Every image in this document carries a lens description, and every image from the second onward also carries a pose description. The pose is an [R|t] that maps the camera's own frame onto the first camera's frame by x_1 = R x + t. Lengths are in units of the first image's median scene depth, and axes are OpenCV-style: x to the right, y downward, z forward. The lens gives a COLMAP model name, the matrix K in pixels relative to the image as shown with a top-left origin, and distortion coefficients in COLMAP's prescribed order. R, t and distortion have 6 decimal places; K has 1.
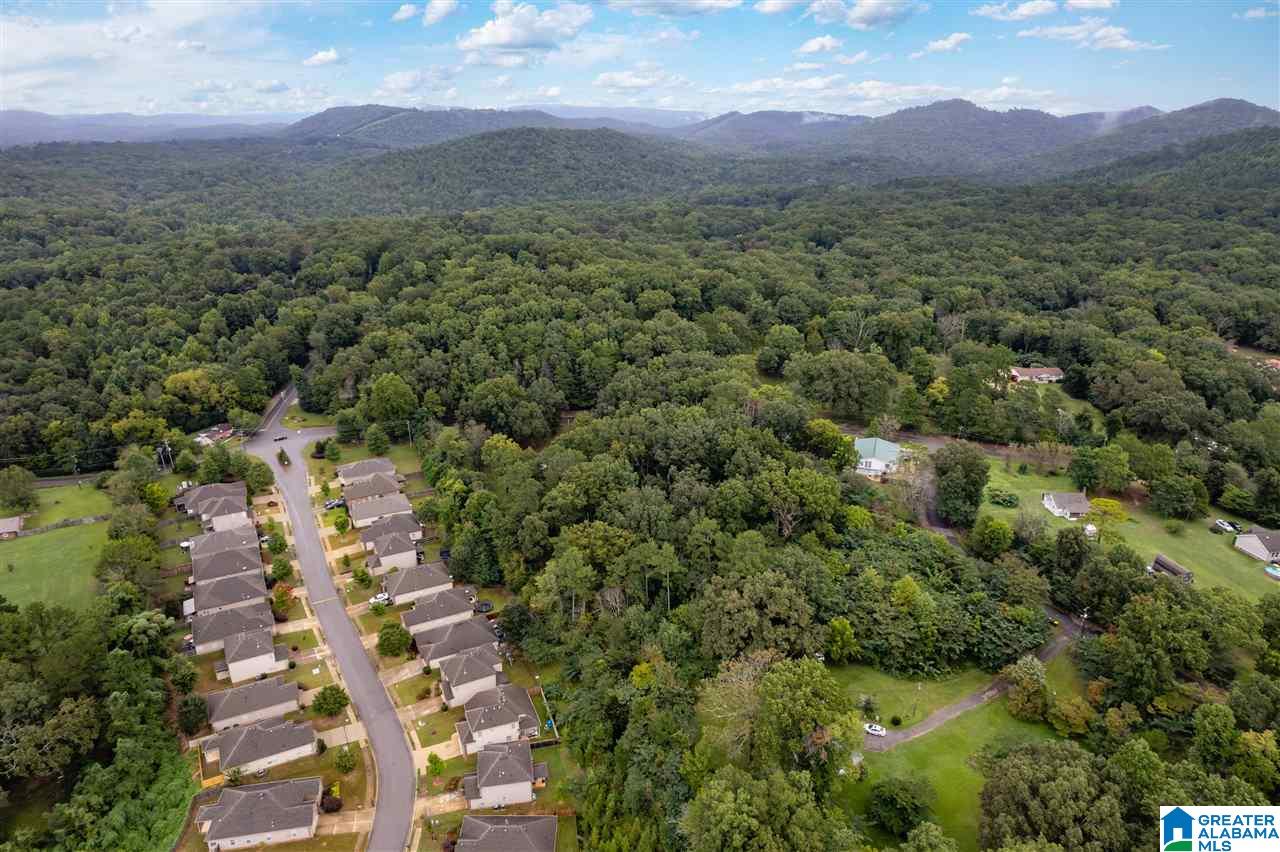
lens RADIAL K [[810.9, 0, 647.0], [0, 810.9, 431.1], [0, 0, 1]] dist [-0.083715, 0.072794]
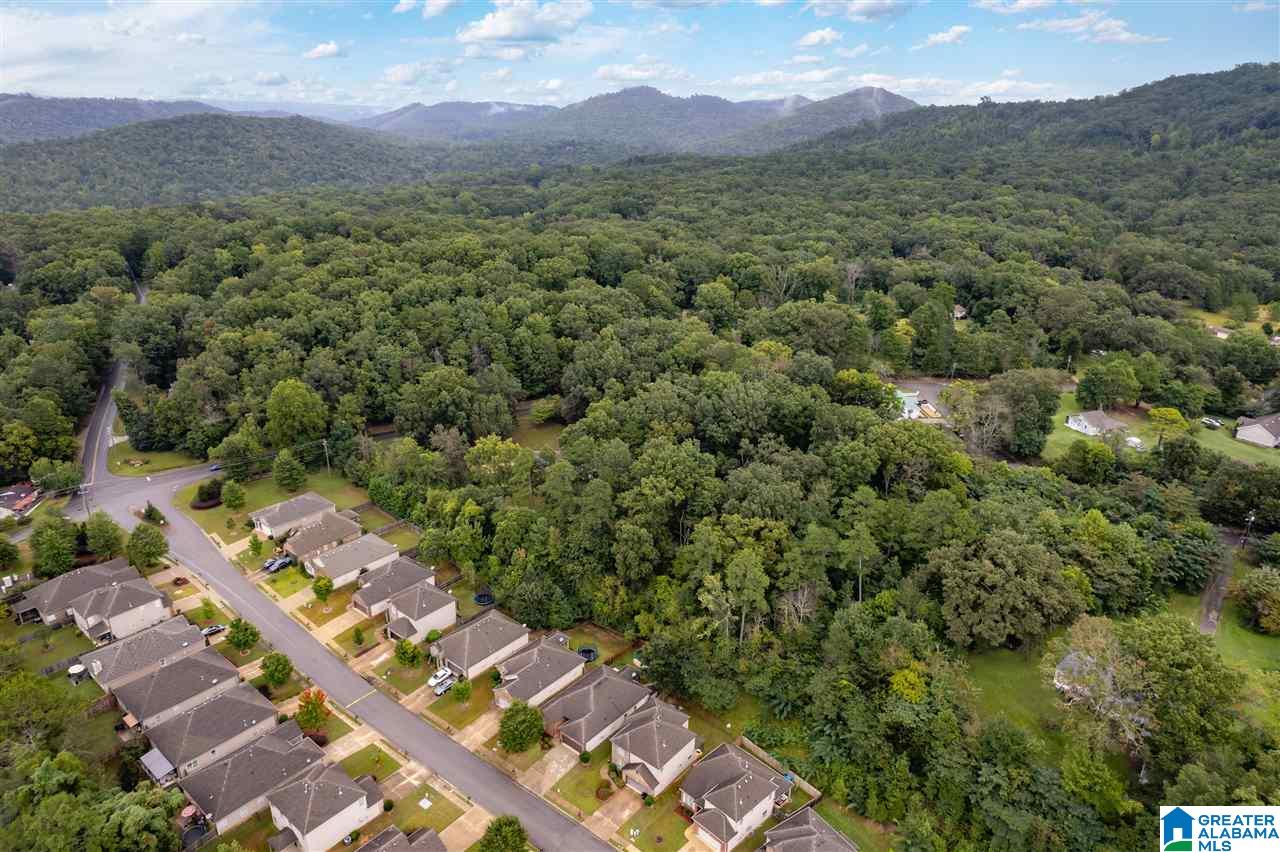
lens RADIAL K [[810.9, 0, 647.0], [0, 810.9, 431.1], [0, 0, 1]] dist [-0.083715, 0.072794]
pose [[0.928982, -0.135814, 0.344308, -0.283097], [0.133629, 0.990571, 0.030190, -0.003465], [-0.345162, 0.017963, 0.938371, 0.197734]]
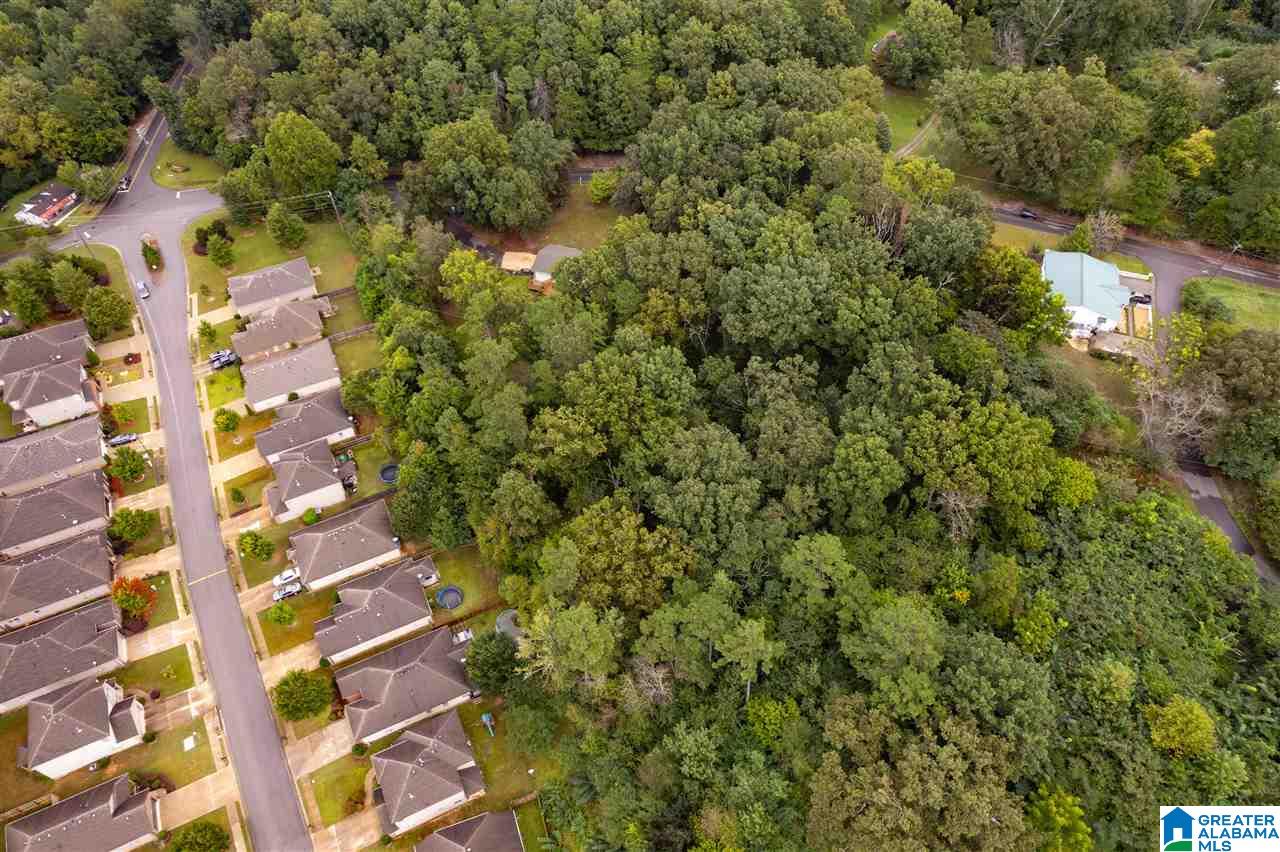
lens RADIAL K [[810.9, 0, 647.0], [0, 810.9, 431.1], [0, 0, 1]] dist [-0.083715, 0.072794]
pose [[0.999146, 0.020110, -0.036097, -0.018740], [-0.001031, 0.885434, 0.464763, -0.144061], [0.041308, -0.464329, 0.884699, 0.373201]]
